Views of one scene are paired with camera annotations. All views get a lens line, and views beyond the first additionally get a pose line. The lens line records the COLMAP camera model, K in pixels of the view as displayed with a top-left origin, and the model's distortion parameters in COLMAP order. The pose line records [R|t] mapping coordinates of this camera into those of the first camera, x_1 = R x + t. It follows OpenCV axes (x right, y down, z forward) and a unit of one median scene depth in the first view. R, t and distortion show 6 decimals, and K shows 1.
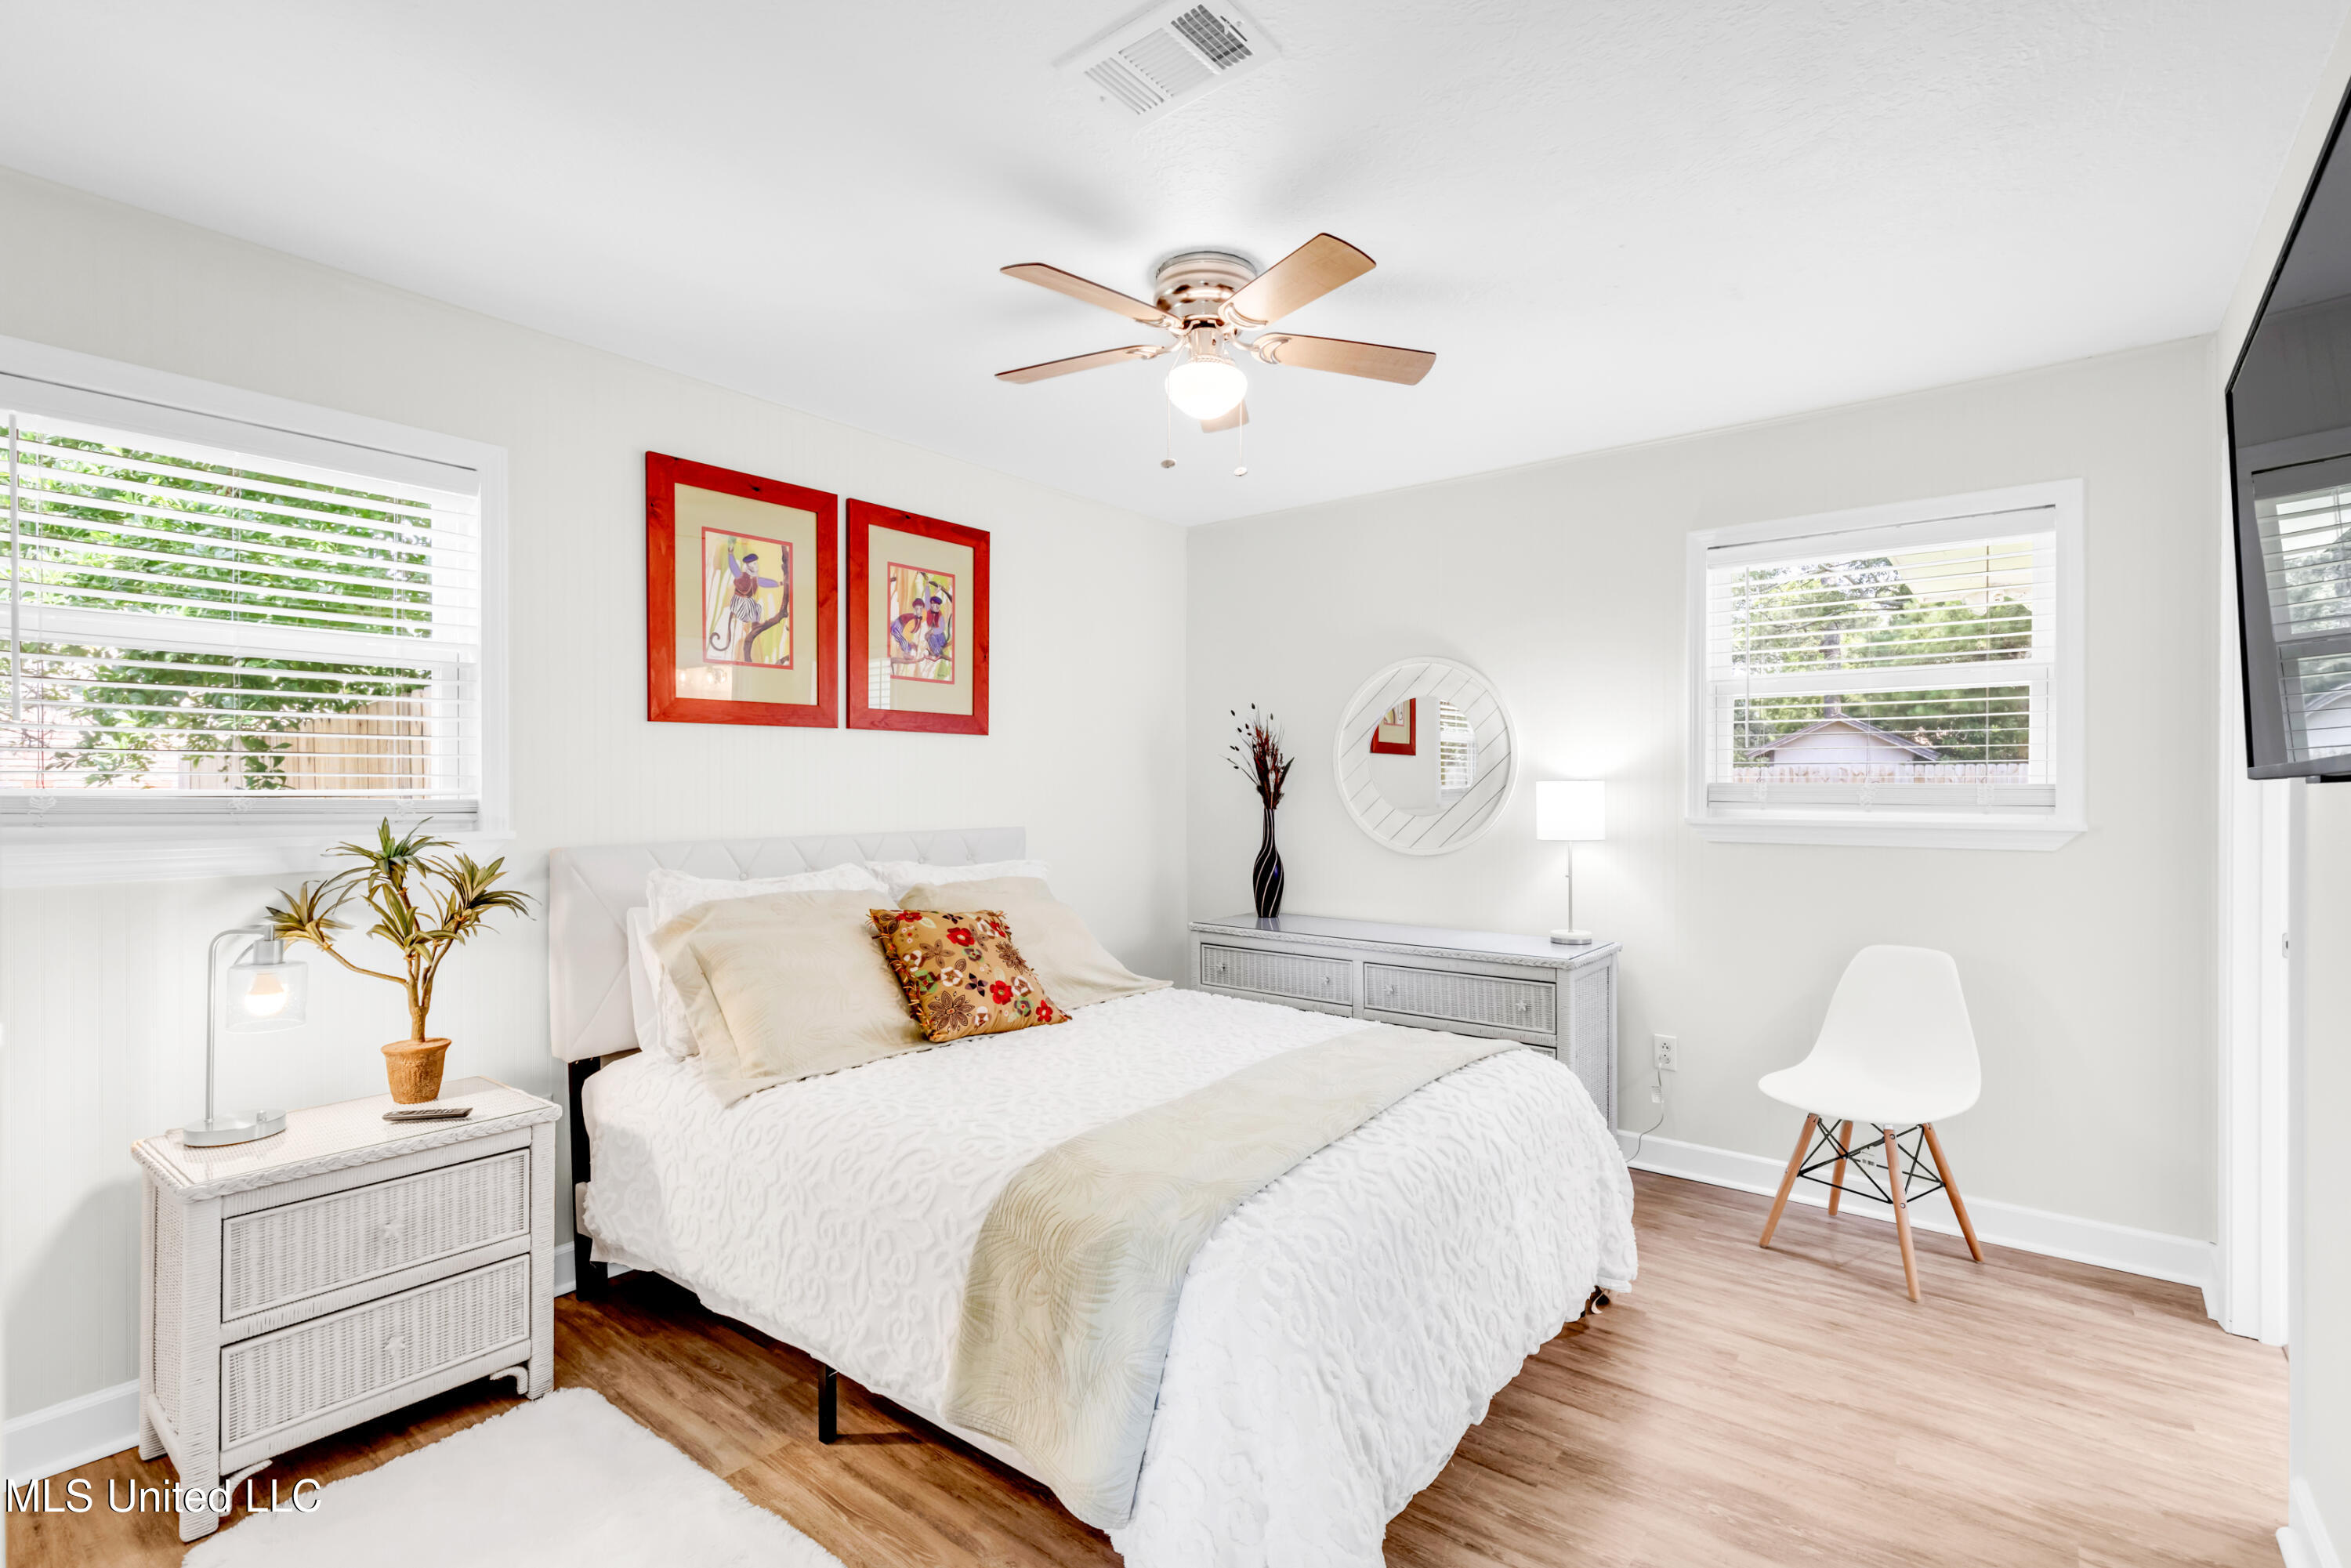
lens RADIAL K [[1065.0, 0, 1185.2], [0, 1065.0, 786.3], [0, 0, 1]] dist [-0.000539, -0.000273]
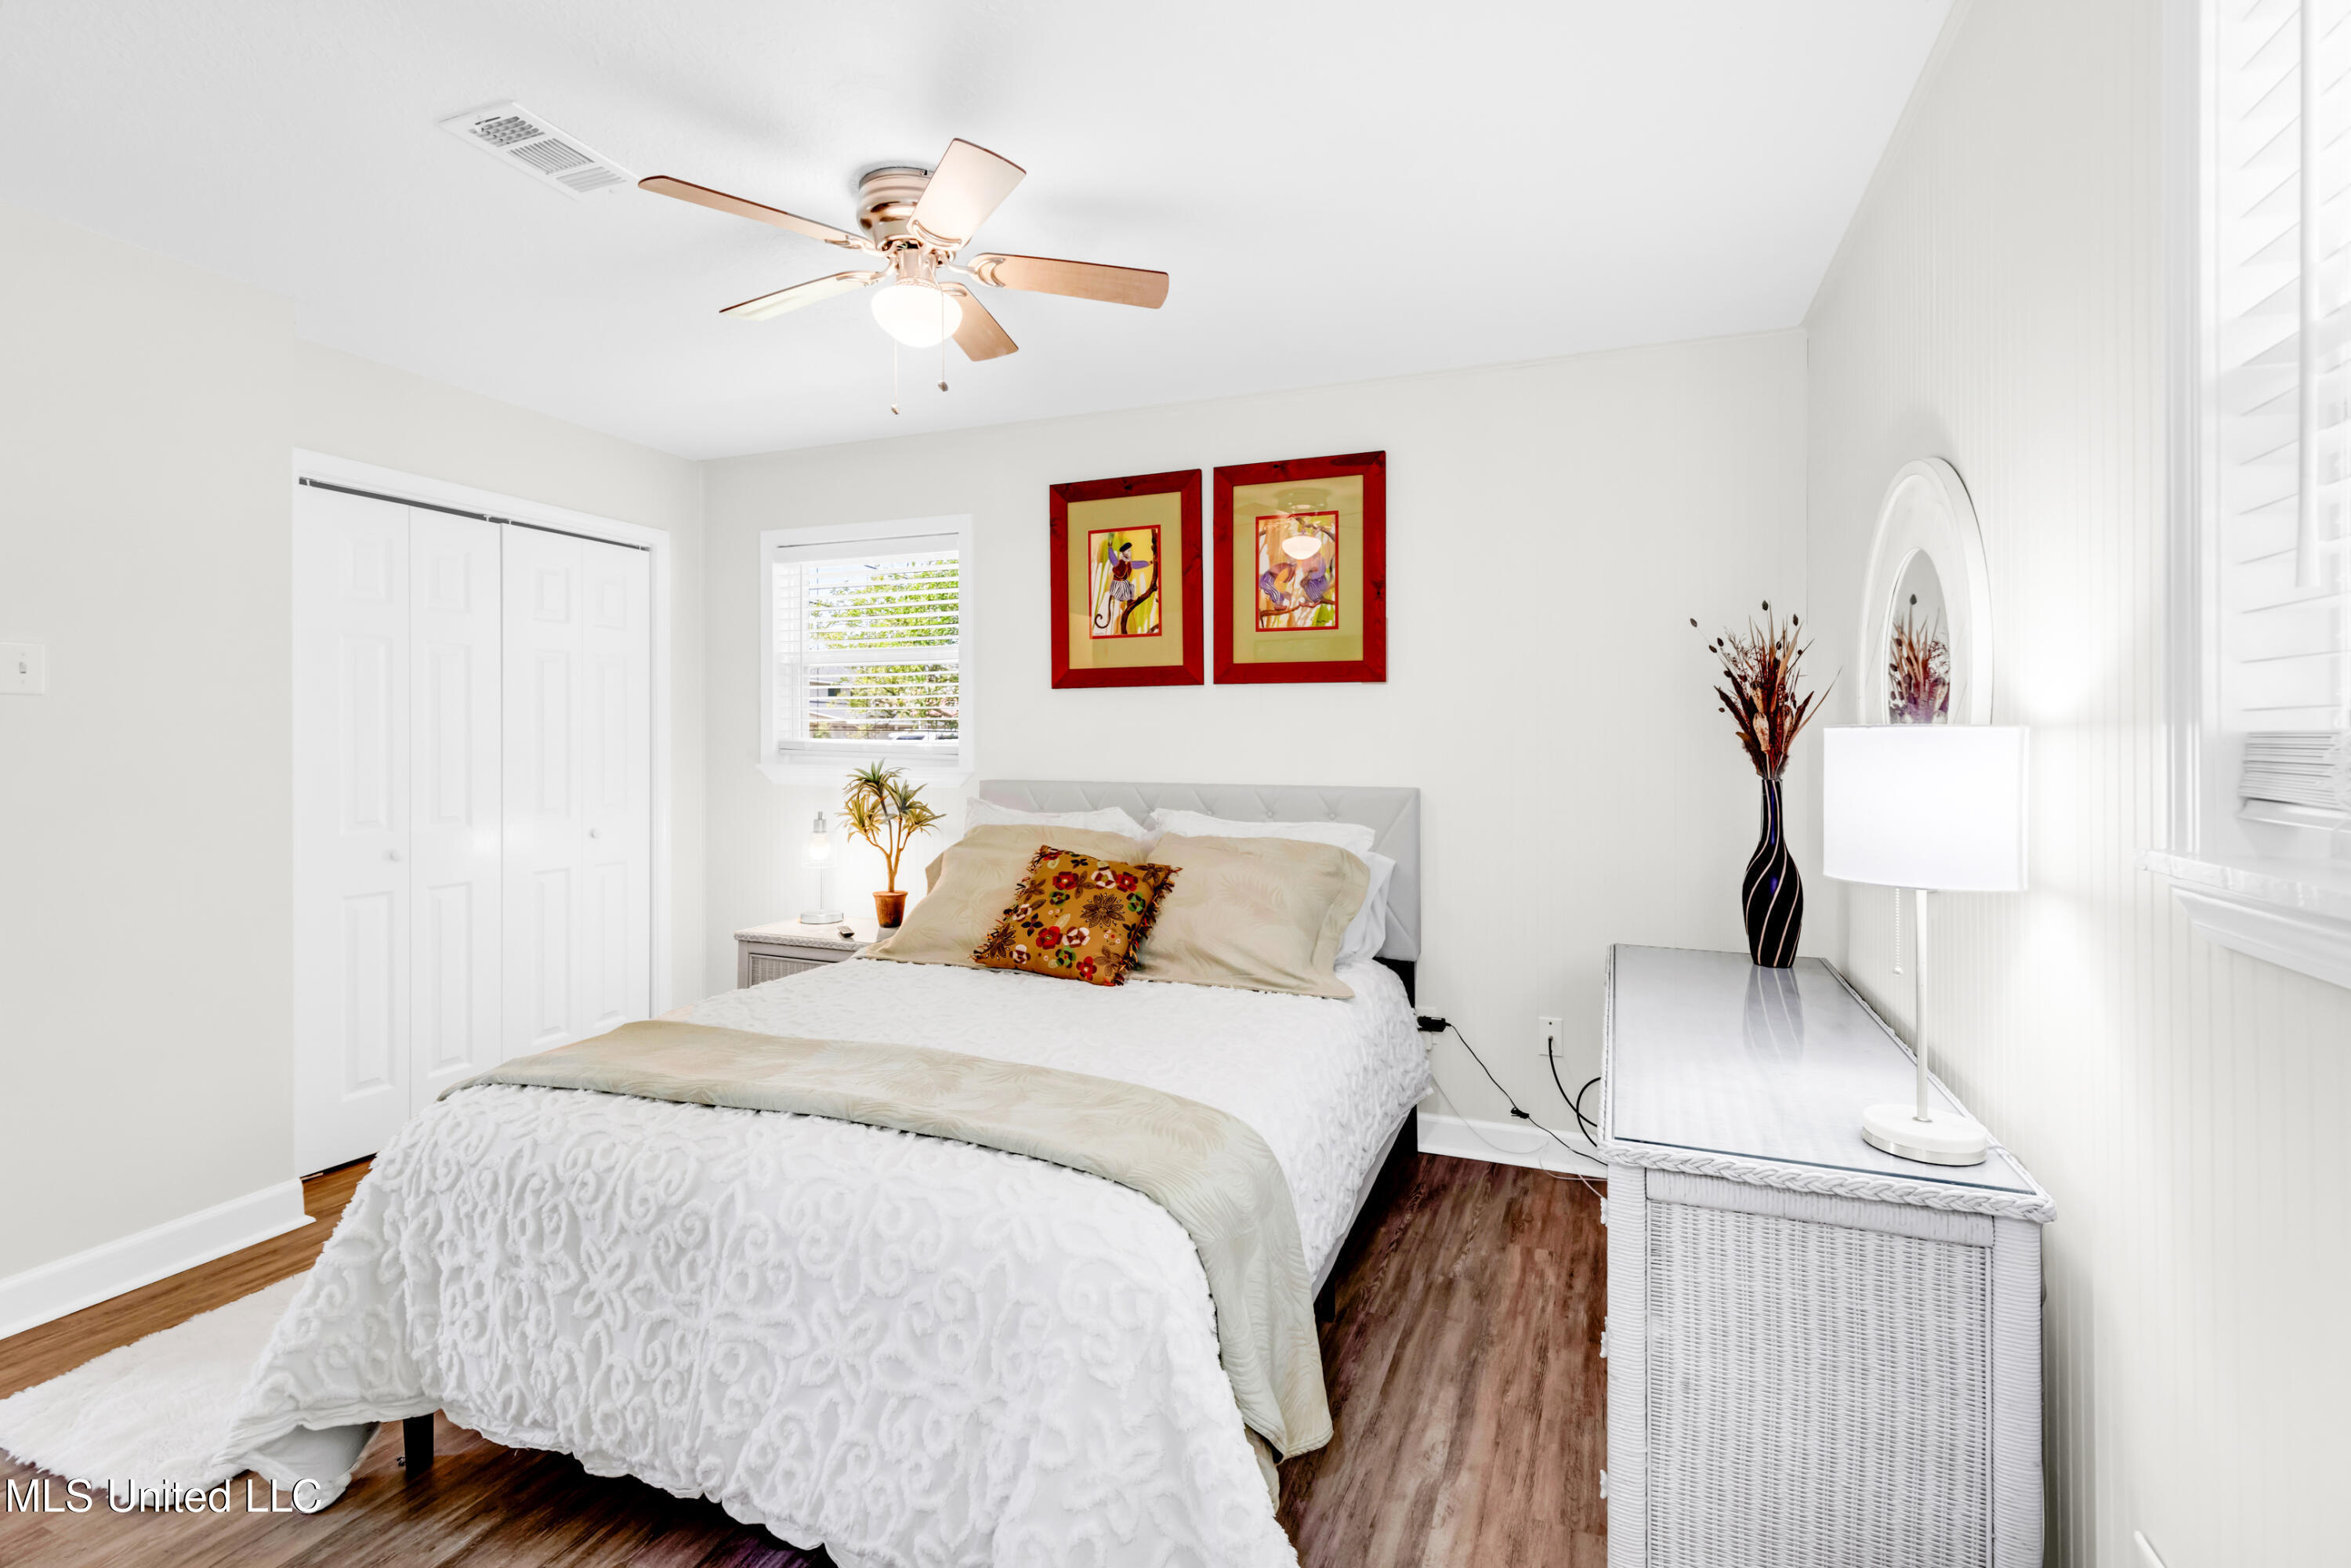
lens RADIAL K [[1065.0, 0, 1195.8], [0, 1065.0, 730.9], [0, 0, 1]] dist [-0.000539, -0.000273]
pose [[0.293145, -0.000934, -0.956068, 0.720588], [-0.001930, 0.999997, -0.001569, -0.006056], [0.956066, 0.002305, 0.293142, 0.692314]]
